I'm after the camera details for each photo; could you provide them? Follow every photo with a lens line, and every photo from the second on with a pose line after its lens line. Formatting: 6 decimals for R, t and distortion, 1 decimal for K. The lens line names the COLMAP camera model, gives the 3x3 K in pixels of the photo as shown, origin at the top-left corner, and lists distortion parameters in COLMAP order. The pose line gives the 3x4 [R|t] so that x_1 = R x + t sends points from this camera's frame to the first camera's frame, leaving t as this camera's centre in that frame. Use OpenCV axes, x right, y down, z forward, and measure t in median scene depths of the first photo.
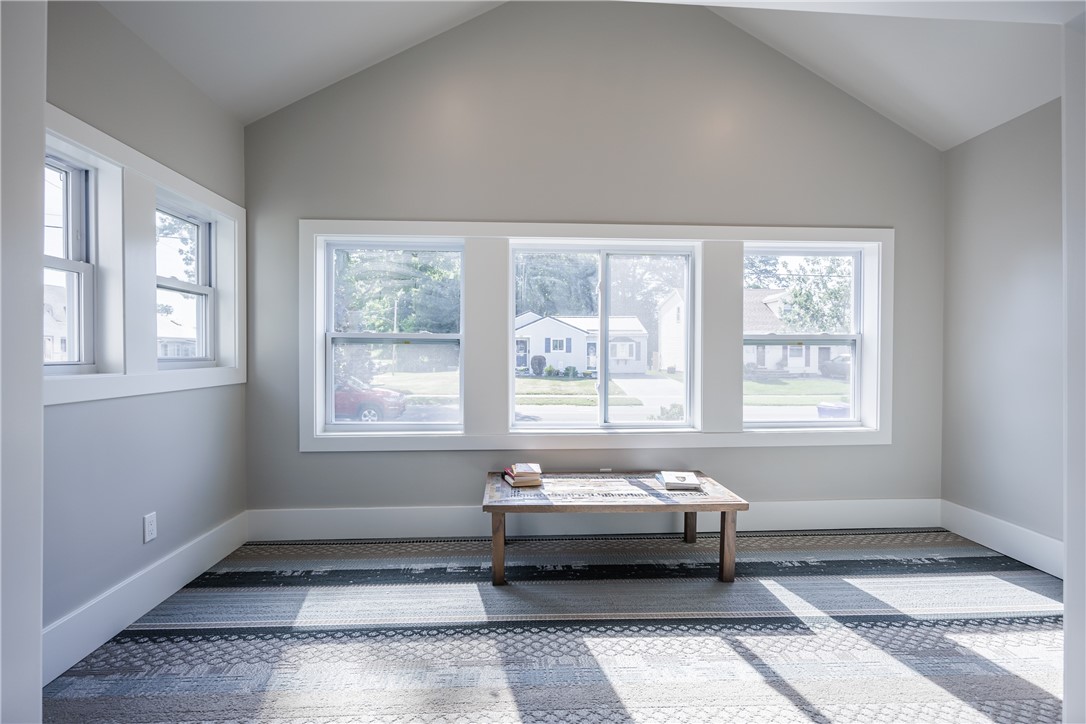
lens RADIAL K [[491.5, 0, 541.1], [0, 491.5, 357.9], [0, 0, 1]] dist [-0.003247, -0.000116]
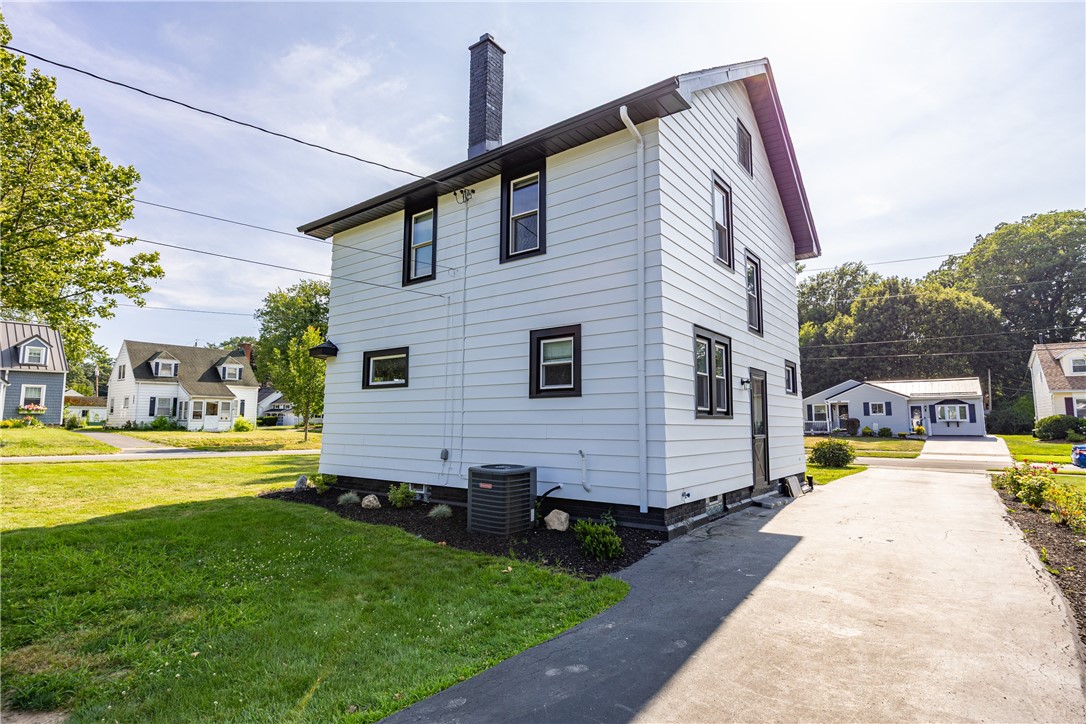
lens RADIAL K [[552.8, 0, 543.0], [0, 552.8, 362.0], [0, 0, 1]] dist [-0.001491, -0.000286]
pose [[0.764482, -0.069292, -0.640910, 2.013085], [-0.006944, 0.993263, -0.115670, 0.145370], [0.644608, 0.092878, 0.758851, -3.349920]]
